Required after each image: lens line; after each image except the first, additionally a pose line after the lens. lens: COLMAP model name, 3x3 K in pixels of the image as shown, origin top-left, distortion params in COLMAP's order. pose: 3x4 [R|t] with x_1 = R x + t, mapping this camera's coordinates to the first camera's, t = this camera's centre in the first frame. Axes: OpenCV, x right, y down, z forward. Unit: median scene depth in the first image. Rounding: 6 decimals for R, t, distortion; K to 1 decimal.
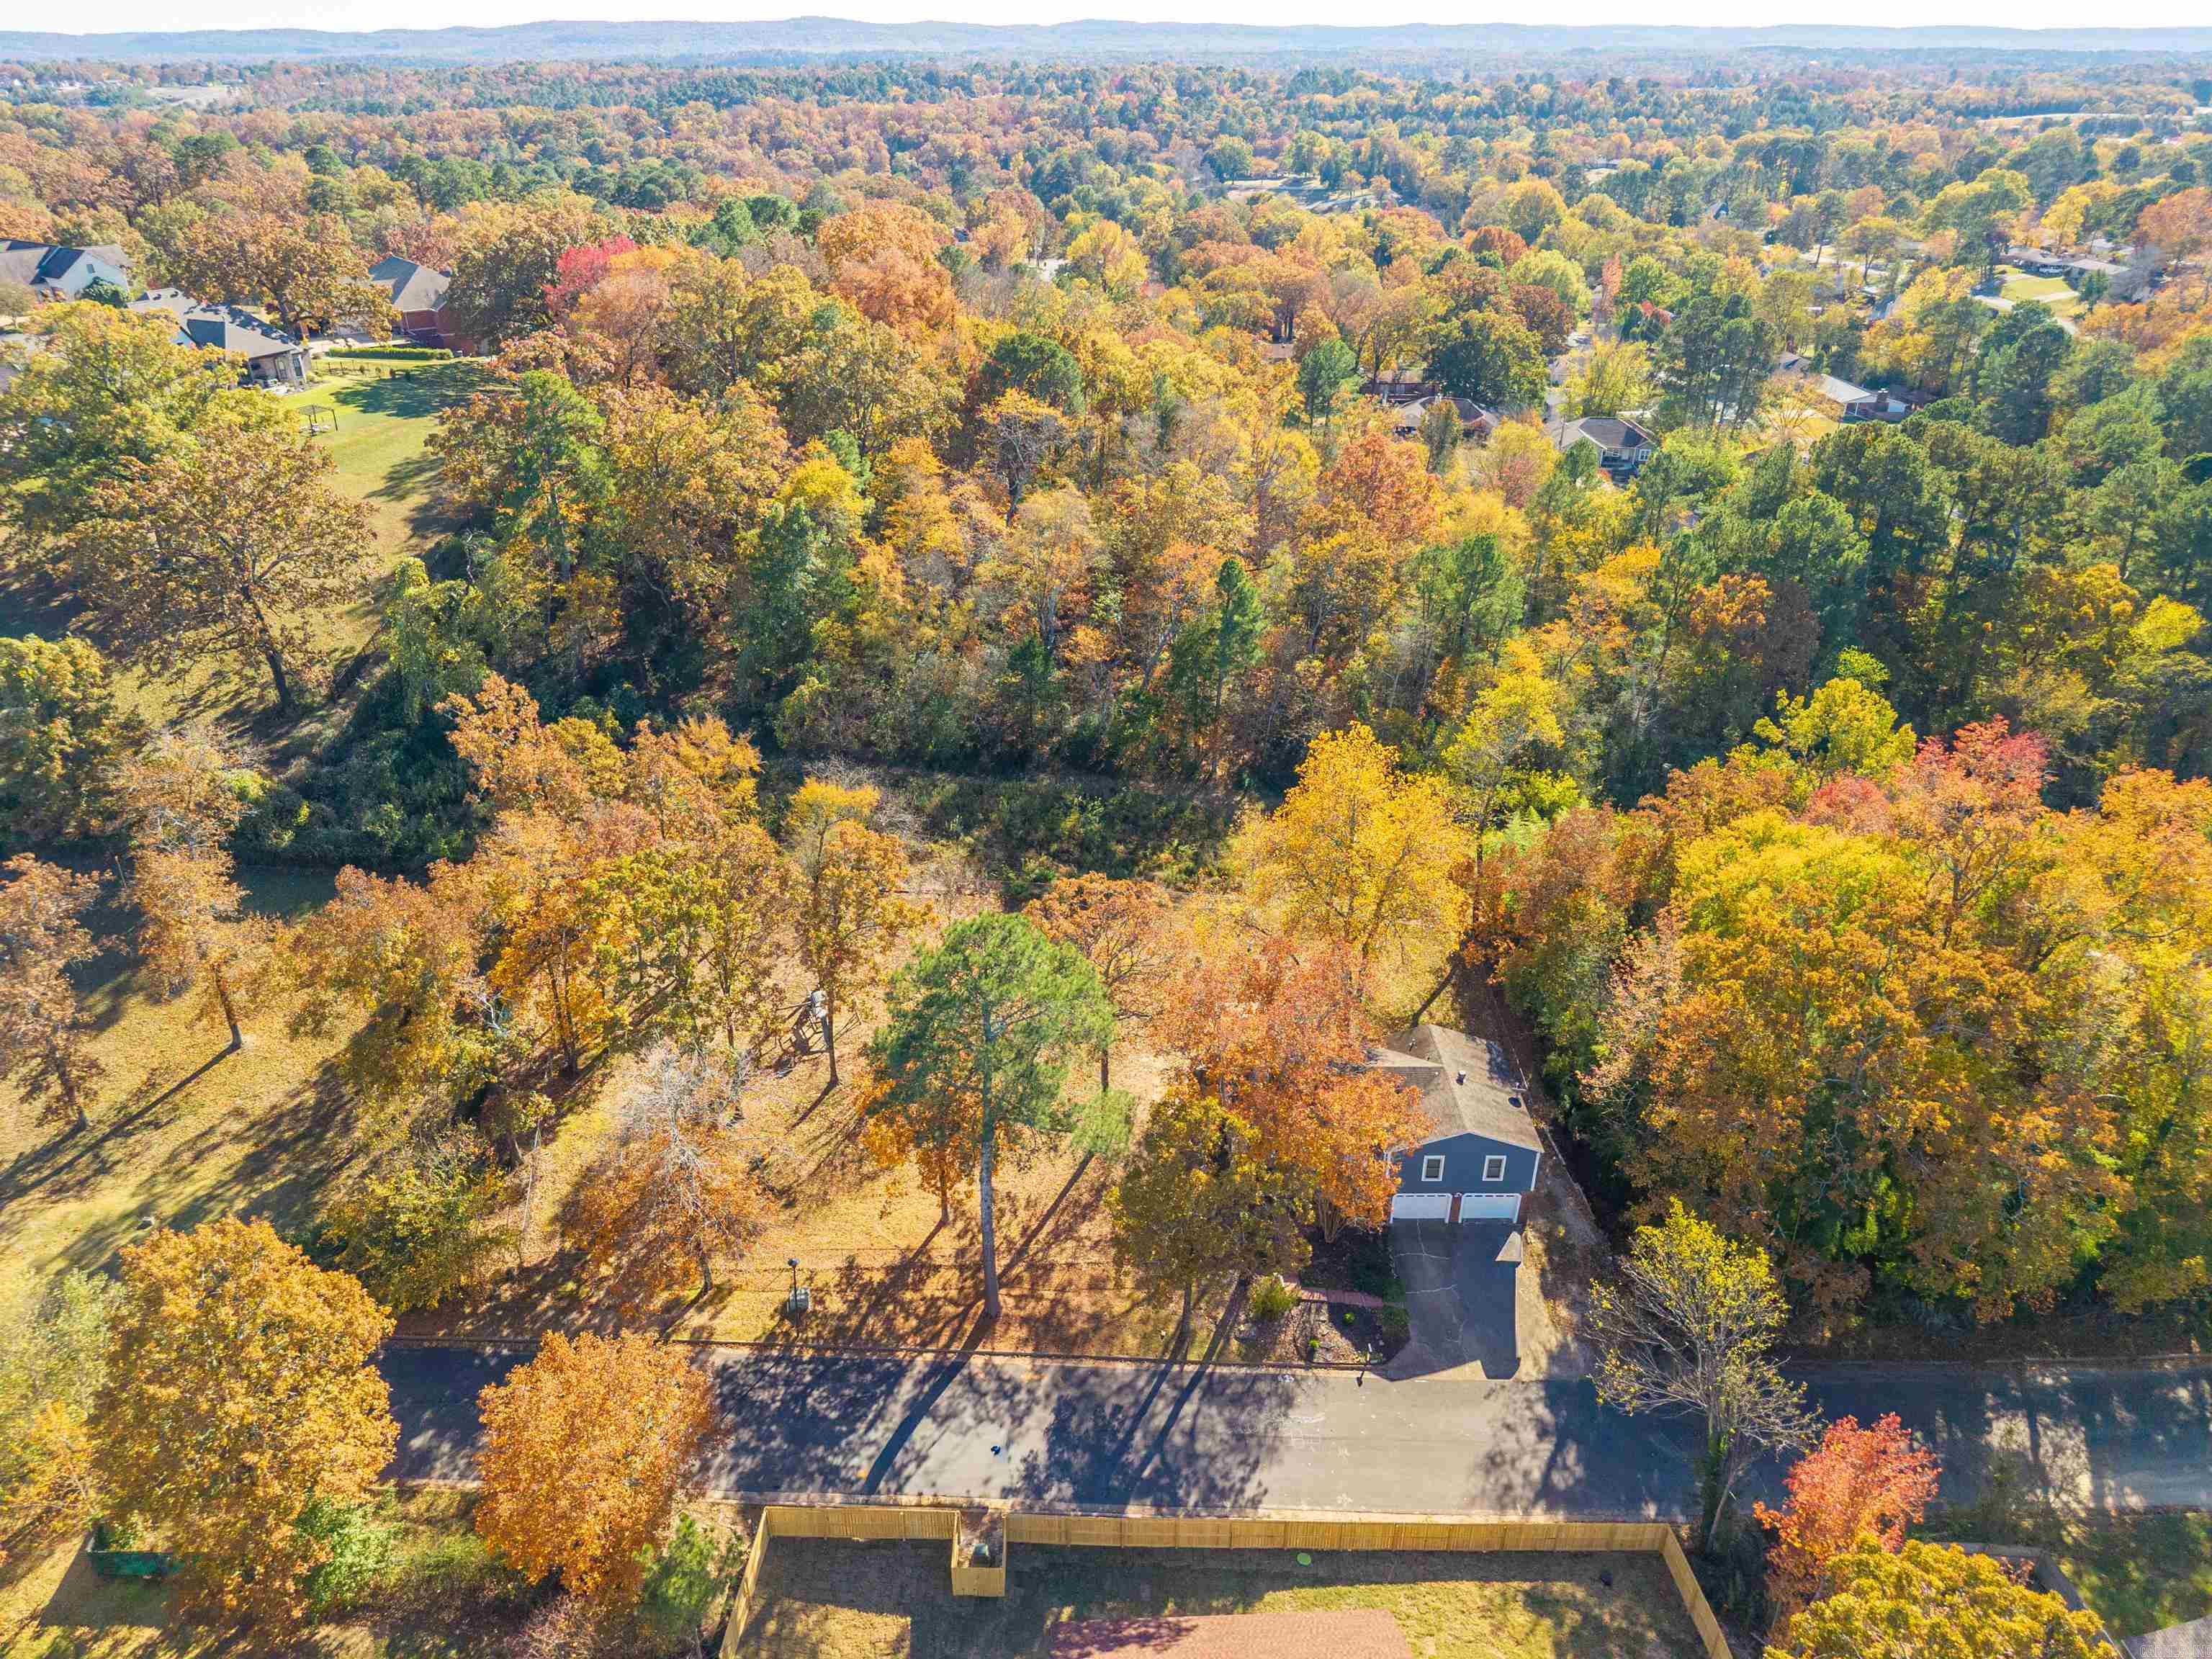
lens RADIAL K [[1545.5, 0, 1108.2], [0, 1545.5, 825.5], [0, 0, 1]] dist [0.006213, -0.000187]
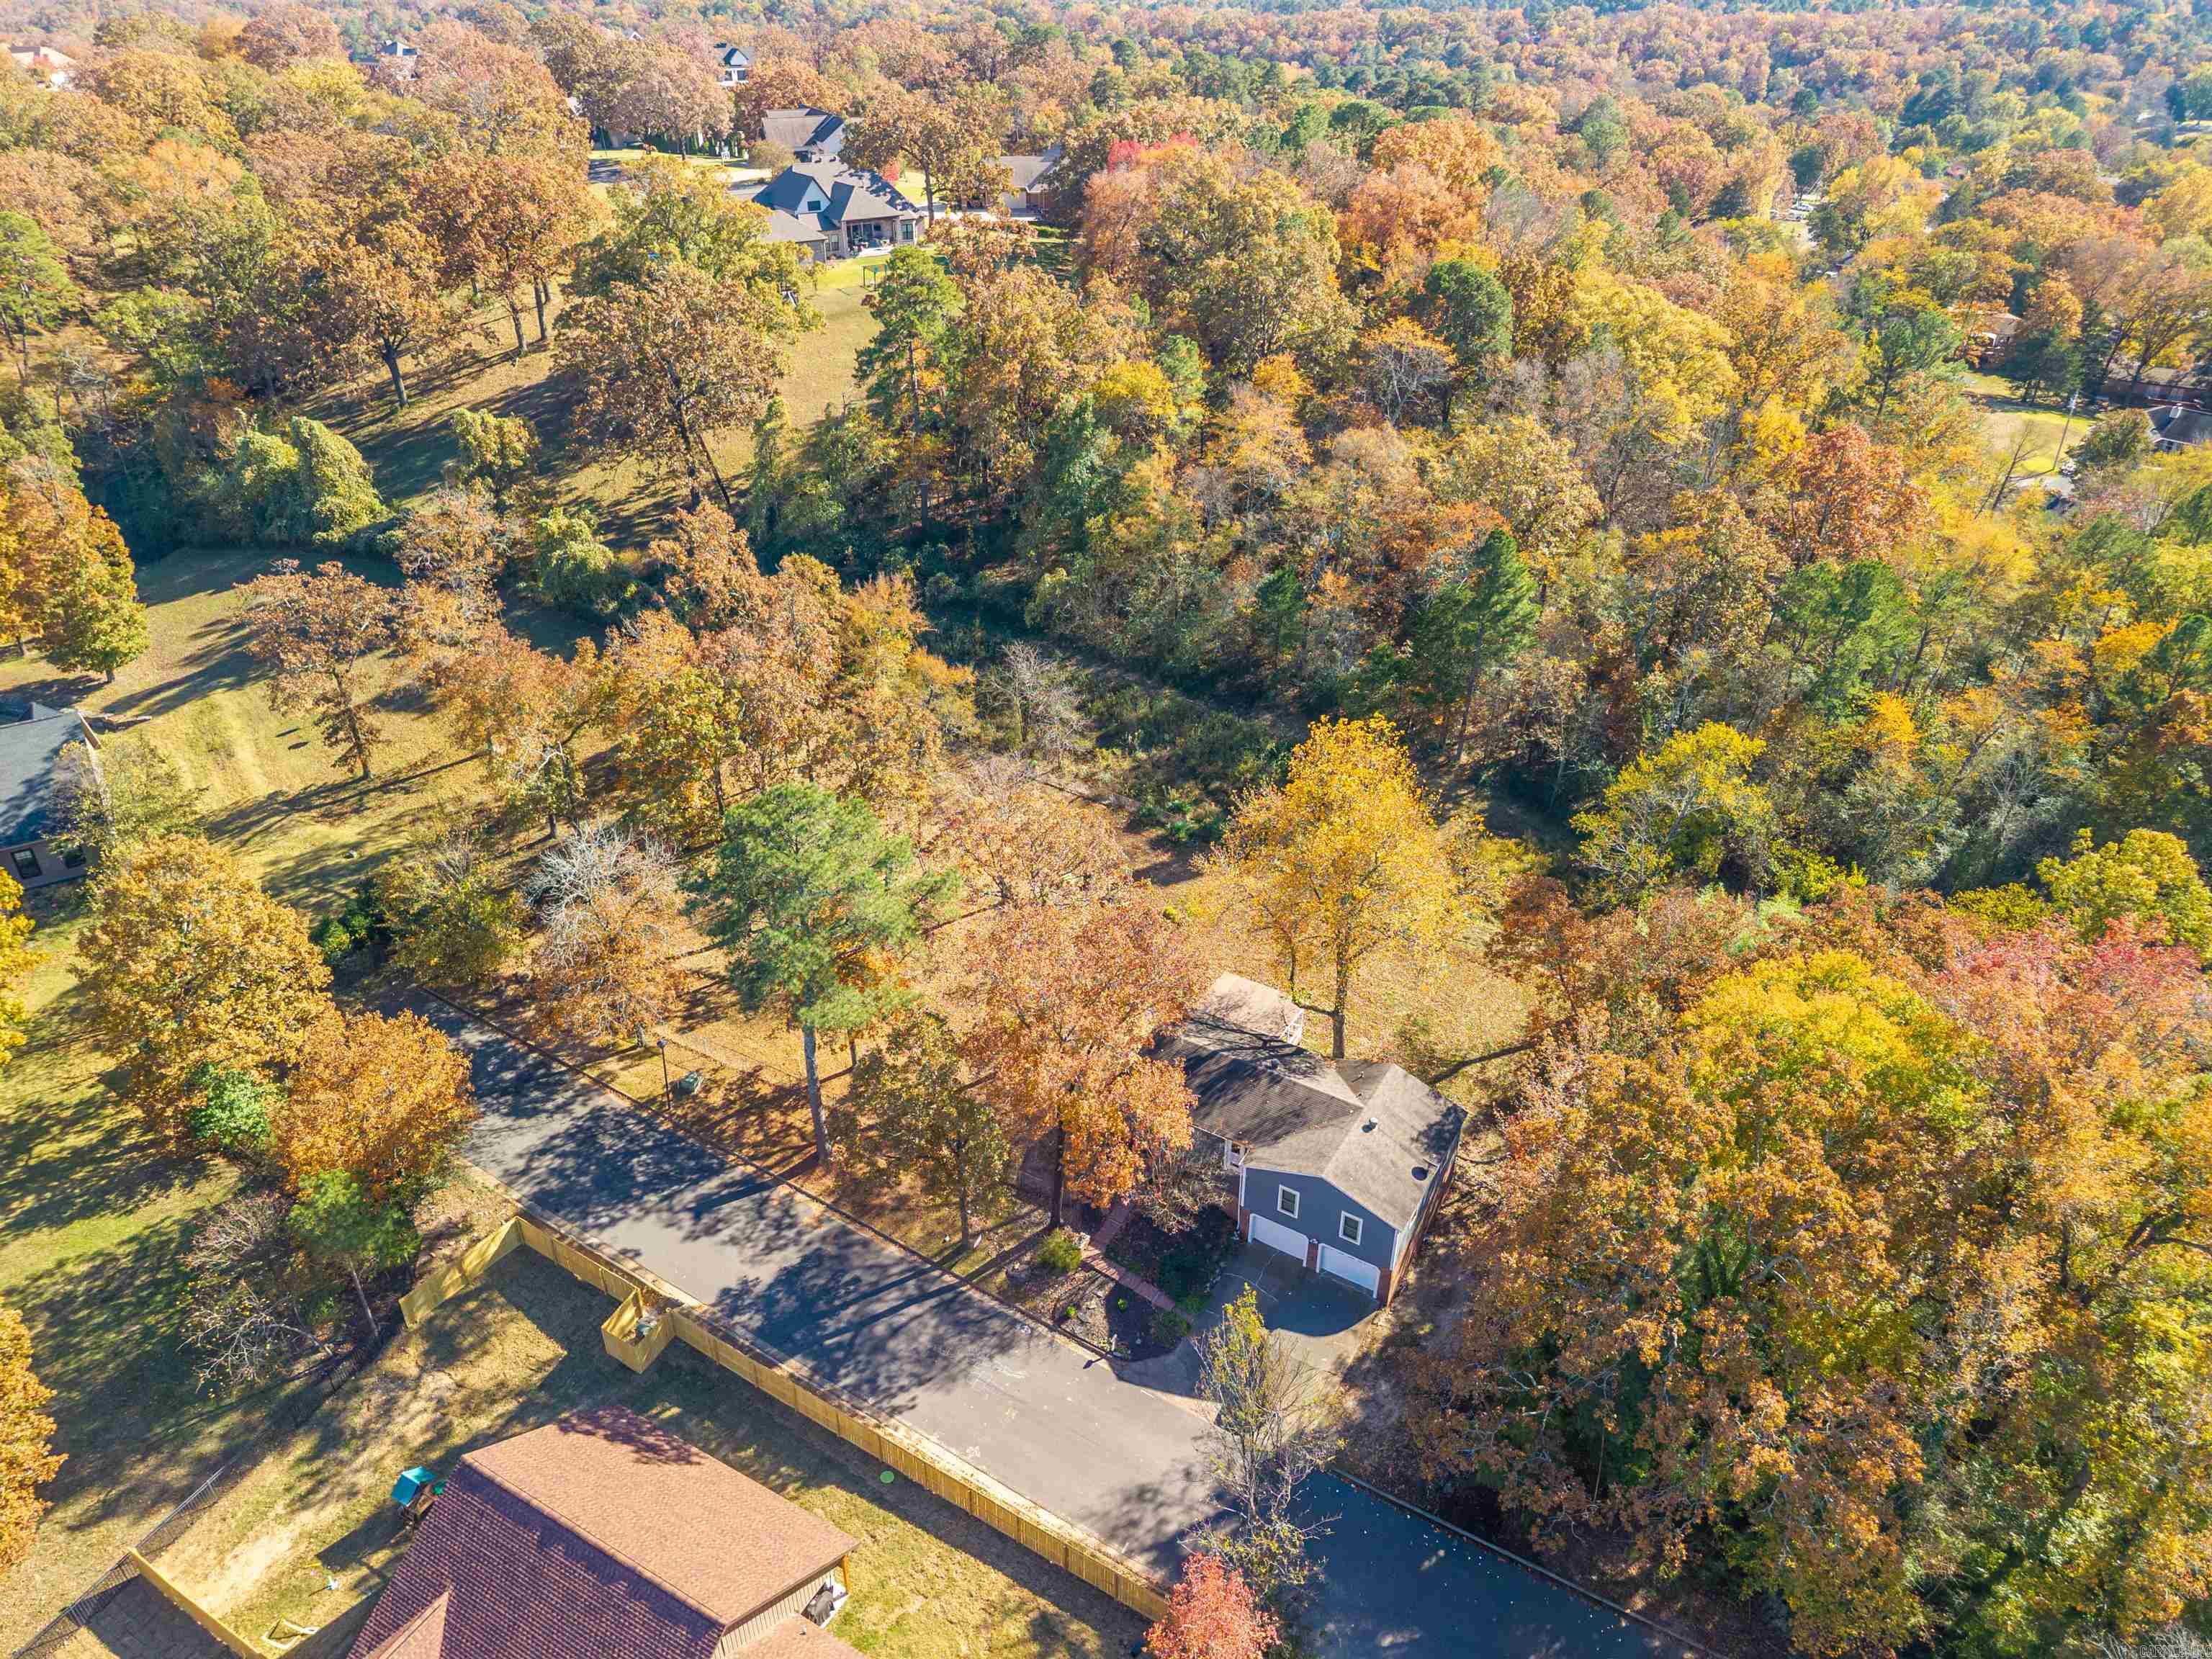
lens RADIAL K [[1545.5, 0, 1113.2], [0, 1545.5, 837.6], [0, 0, 1]] dist [0.006213, -0.000187]
pose [[0.840600, 0.274391, -0.467013, 0.543321], [-0.248381, 0.961469, 0.117834, -0.075689], [0.481351, 0.016946, 0.876364, 0.156657]]
